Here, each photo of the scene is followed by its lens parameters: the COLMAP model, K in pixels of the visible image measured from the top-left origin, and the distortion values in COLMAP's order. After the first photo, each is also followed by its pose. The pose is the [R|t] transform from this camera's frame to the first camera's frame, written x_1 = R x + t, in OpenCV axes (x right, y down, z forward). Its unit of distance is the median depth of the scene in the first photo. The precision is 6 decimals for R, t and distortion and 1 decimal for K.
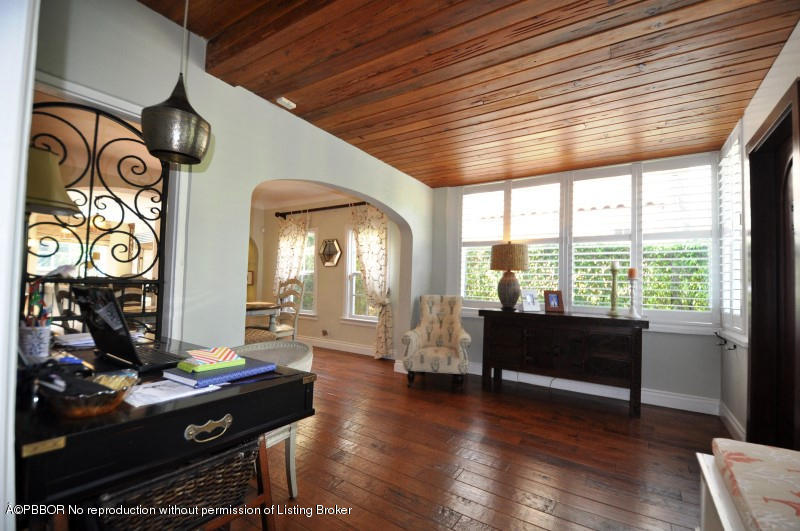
lens RADIAL K [[353.6, 0, 398.2], [0, 353.6, 268.5], [0, 0, 1]] dist [0.001307, -0.000512]
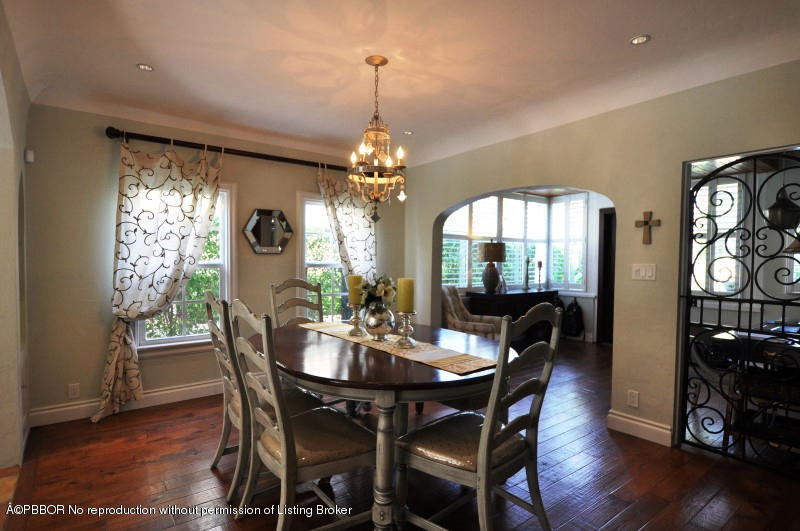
lens RADIAL K [[410.5, 0, 397.9], [0, 410.5, 266.5], [0, 0, 1]] dist [-0.003945, -0.000339]
pose [[0.313082, -0.048443, 0.948490, -0.916677], [-0.037971, 0.997261, 0.063468, -0.044680], [-0.948967, -0.055886, 0.310385, 0.651625]]
